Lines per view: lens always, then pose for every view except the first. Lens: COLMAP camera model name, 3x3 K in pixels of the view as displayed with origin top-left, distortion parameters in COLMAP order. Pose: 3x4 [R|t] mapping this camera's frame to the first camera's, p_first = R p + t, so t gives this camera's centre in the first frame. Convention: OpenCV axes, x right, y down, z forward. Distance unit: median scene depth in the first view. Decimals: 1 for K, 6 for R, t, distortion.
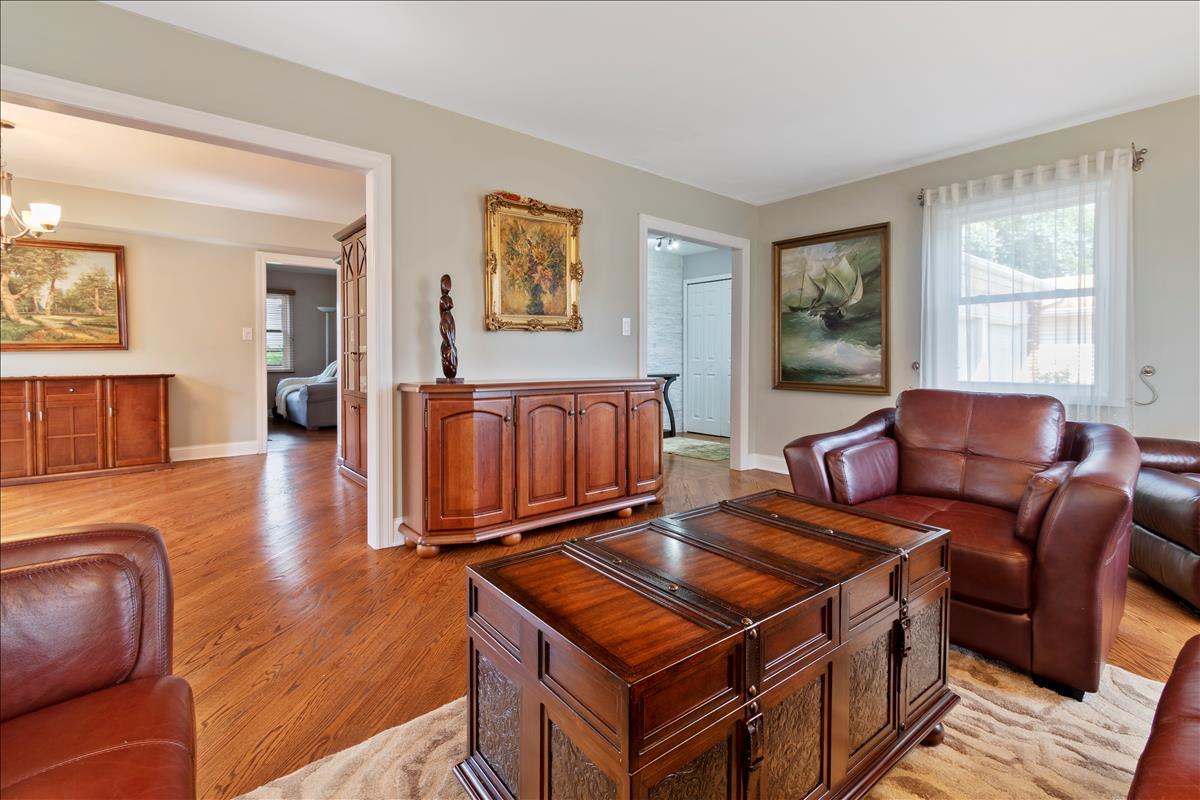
lens RADIAL K [[549.4, 0, 599.0], [0, 549.4, 381.6], [0, 0, 1]] dist [0.001141, 0.000084]
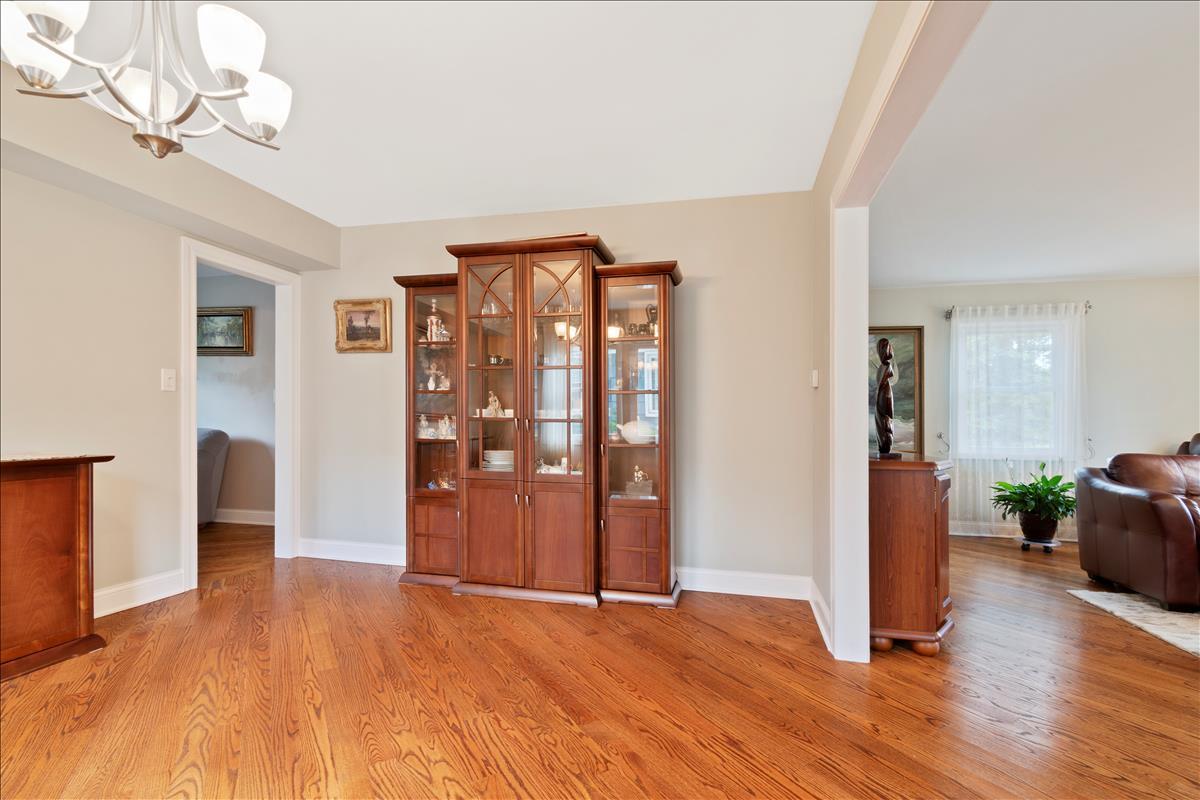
lens RADIAL K [[553.1, 0, 597.2], [0, 553.1, 433.4], [0, 0, 1]] dist [0.001690, 0.000173]
pose [[0.804627, -0.001930, 0.593777, -0.845592], [0.014479, 0.999761, -0.016371, -0.022253], [-0.593603, 0.021769, 0.804463, 0.387603]]
